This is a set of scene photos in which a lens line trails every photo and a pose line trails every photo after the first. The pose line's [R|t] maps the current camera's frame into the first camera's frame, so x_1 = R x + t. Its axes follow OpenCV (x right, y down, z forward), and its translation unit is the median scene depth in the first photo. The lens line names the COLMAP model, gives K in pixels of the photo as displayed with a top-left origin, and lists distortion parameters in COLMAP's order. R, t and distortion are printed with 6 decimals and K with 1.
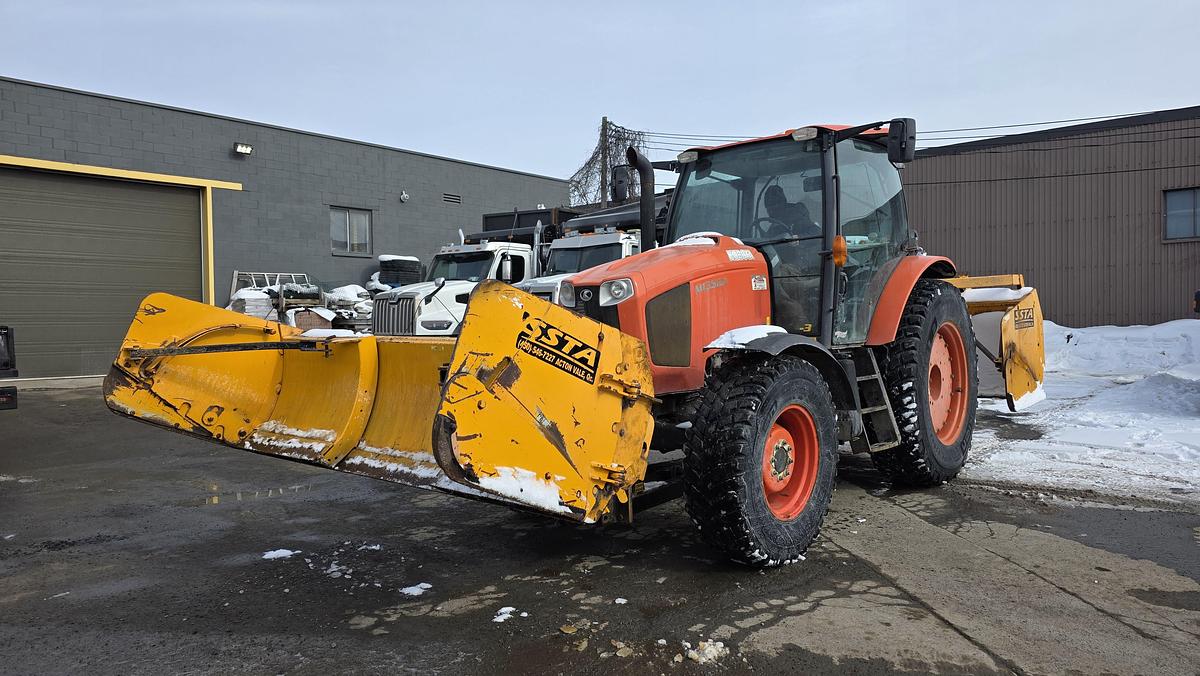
lens RADIAL K [[799.6, 0, 591.7], [0, 799.6, 340.9], [0, 0, 1]] dist [0.080596, -0.075633]
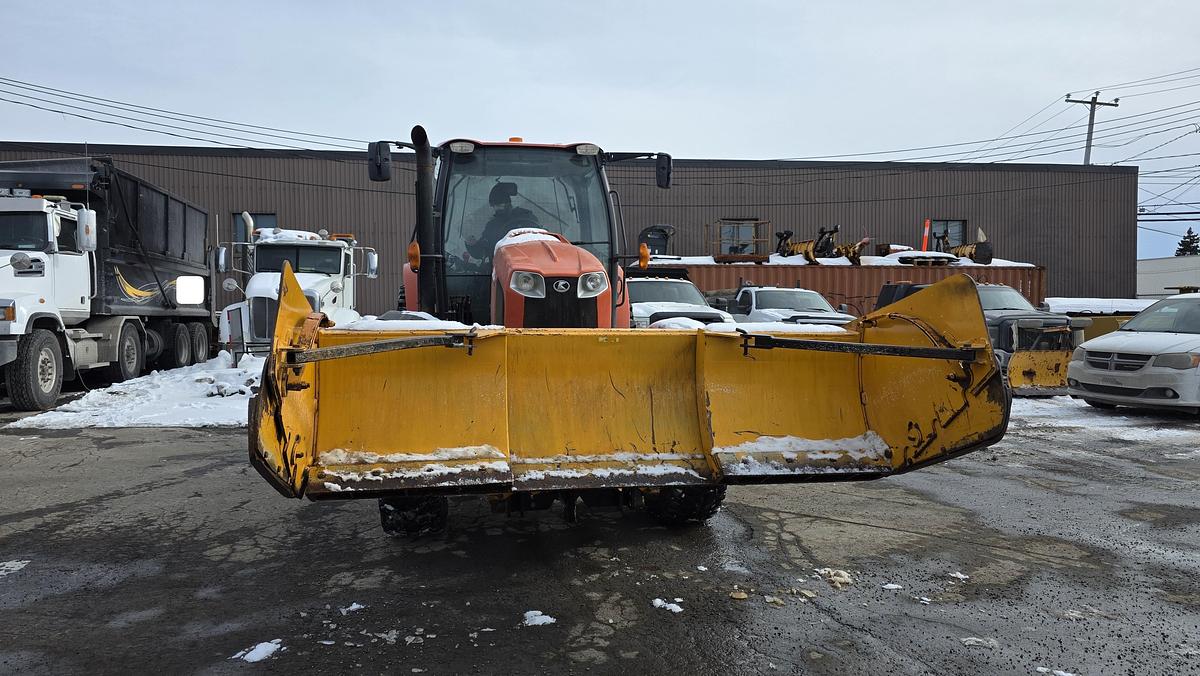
lens RADIAL K [[799.6, 0, 591.7], [0, 799.6, 340.9], [0, 0, 1]] dist [0.080596, -0.075633]
pose [[0.624466, -0.018966, 0.780822, -0.750911], [0.017632, 0.999793, 0.010184, 0.000637], [-0.780853, 0.007408, 0.624671, 0.359483]]
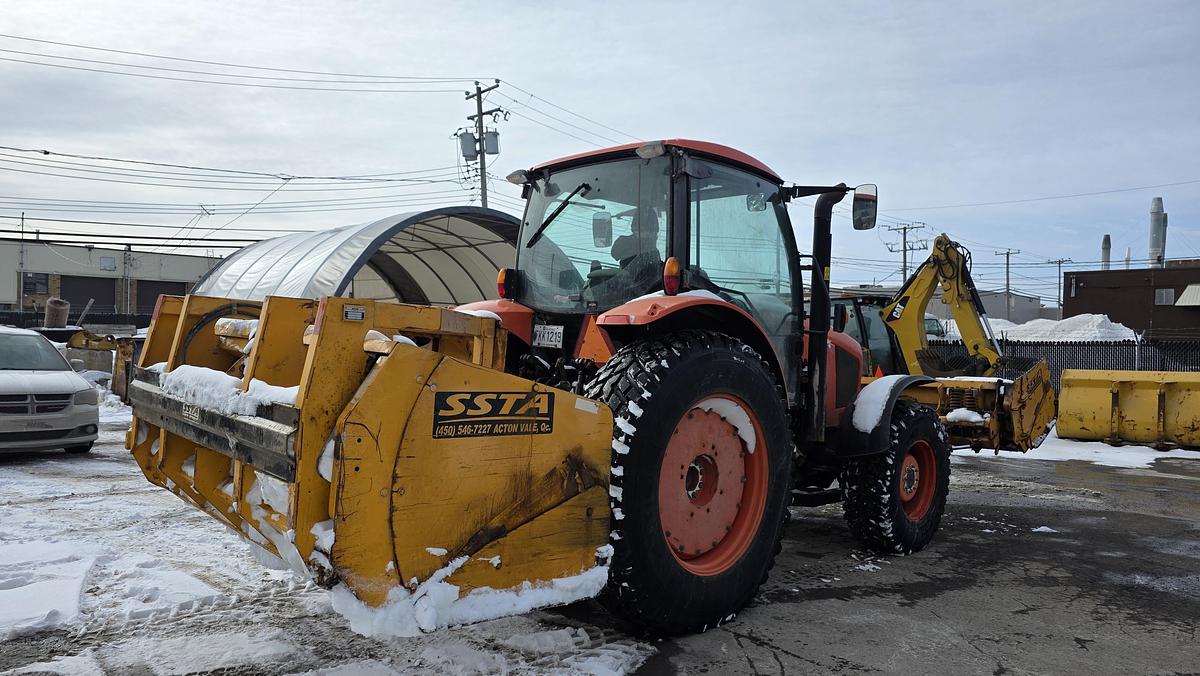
lens RADIAL K [[816.5, 0, 600.0], [0, 816.5, 338.0], [0, 0, 1]] dist [0.023110, -0.002731]
pose [[-0.997506, -0.011615, 0.069616, 0.336102], [-0.010384, 0.999784, 0.018010, -0.112351], [-0.069810, 0.017243, -0.997411, 2.604158]]
